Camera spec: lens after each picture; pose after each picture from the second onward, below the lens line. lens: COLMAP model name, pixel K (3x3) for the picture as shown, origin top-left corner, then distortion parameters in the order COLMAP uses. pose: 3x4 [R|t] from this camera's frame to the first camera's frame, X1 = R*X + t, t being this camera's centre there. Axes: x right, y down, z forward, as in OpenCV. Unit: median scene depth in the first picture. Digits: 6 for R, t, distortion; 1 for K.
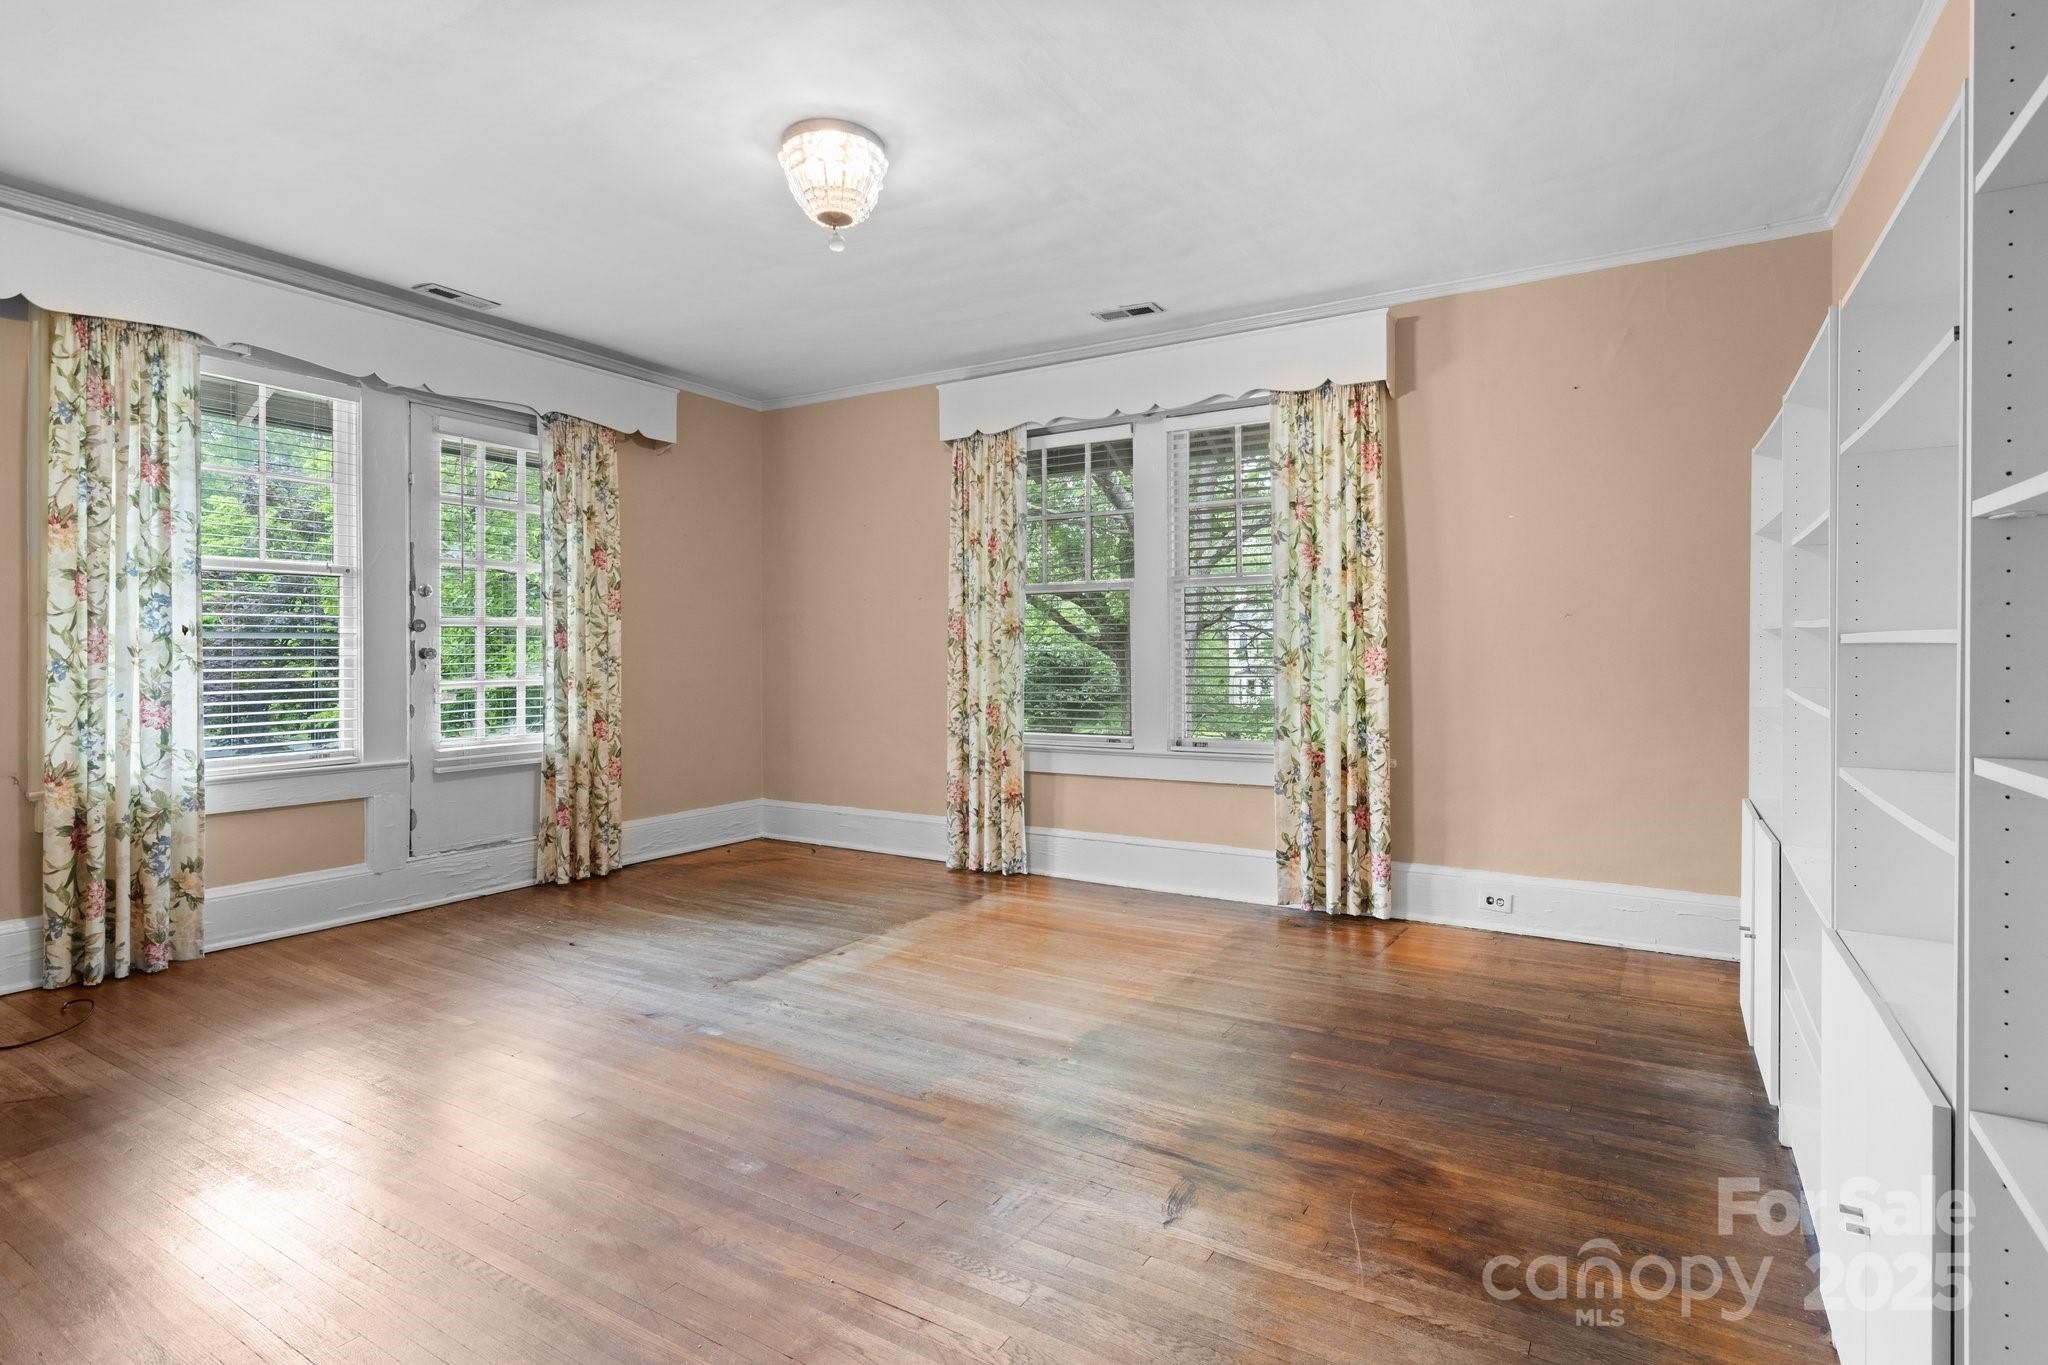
lens RADIAL K [[1023.0, 0, 1025.5], [0, 1023.0, 665.1], [0, 0, 1]] dist [-0.001745, 0.000638]
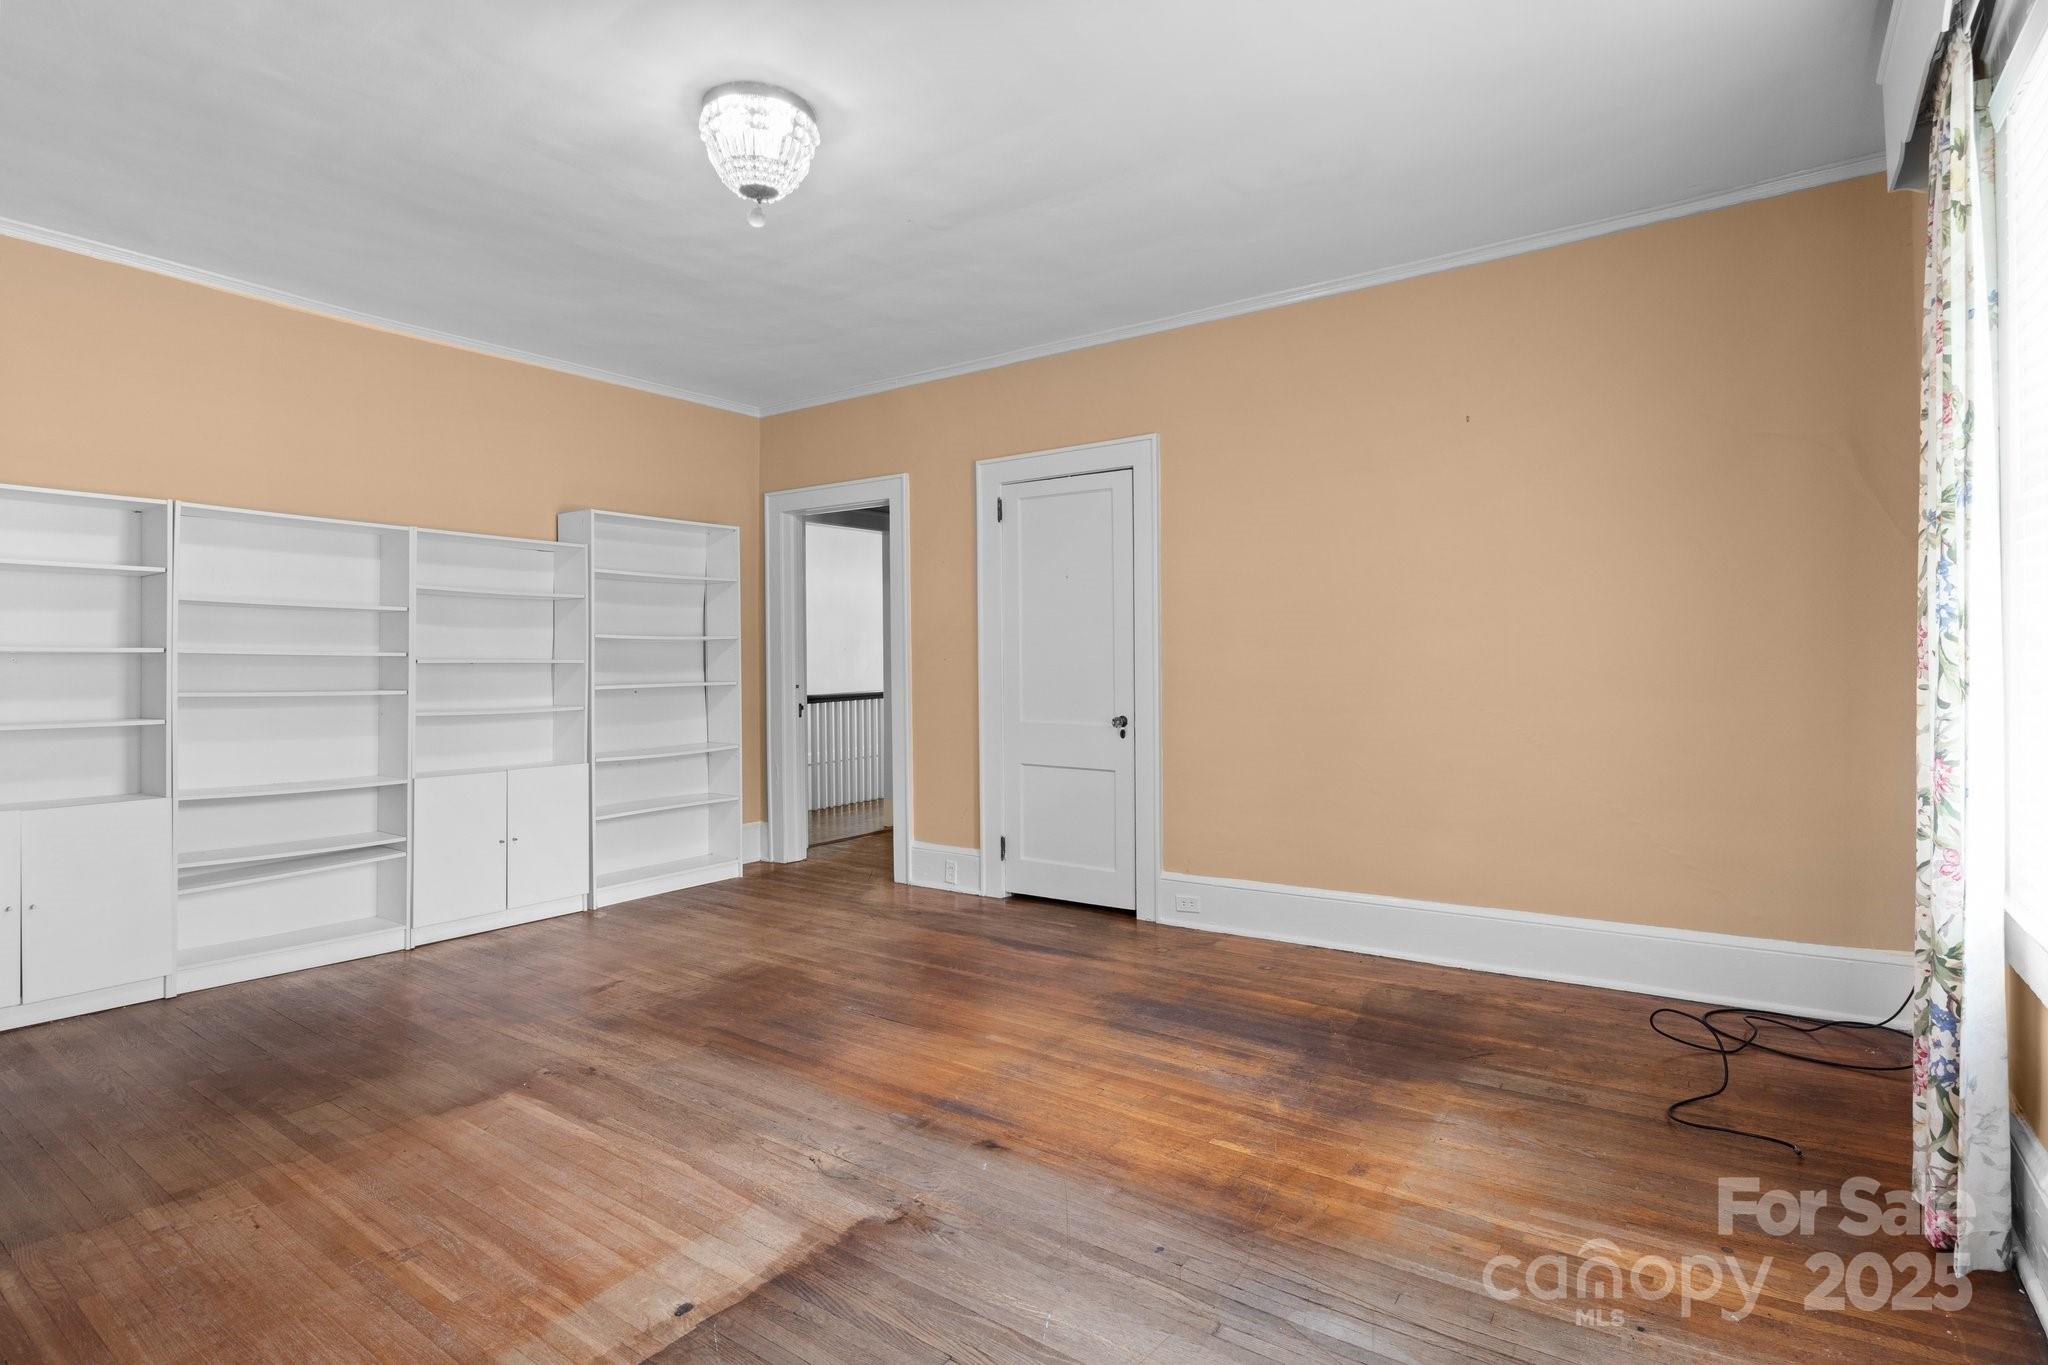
lens RADIAL K [[1023.0, 0, 1021.2], [0, 1023.0, 669.6], [0, 0, 1]] dist [-0.001745, 0.000638]
pose [[-0.997720, 0.007055, 0.067116, -0.408791], [0.008261, 0.999809, 0.017708, -0.021195], [-0.066978, 0.018222, -0.997588, 1.611913]]
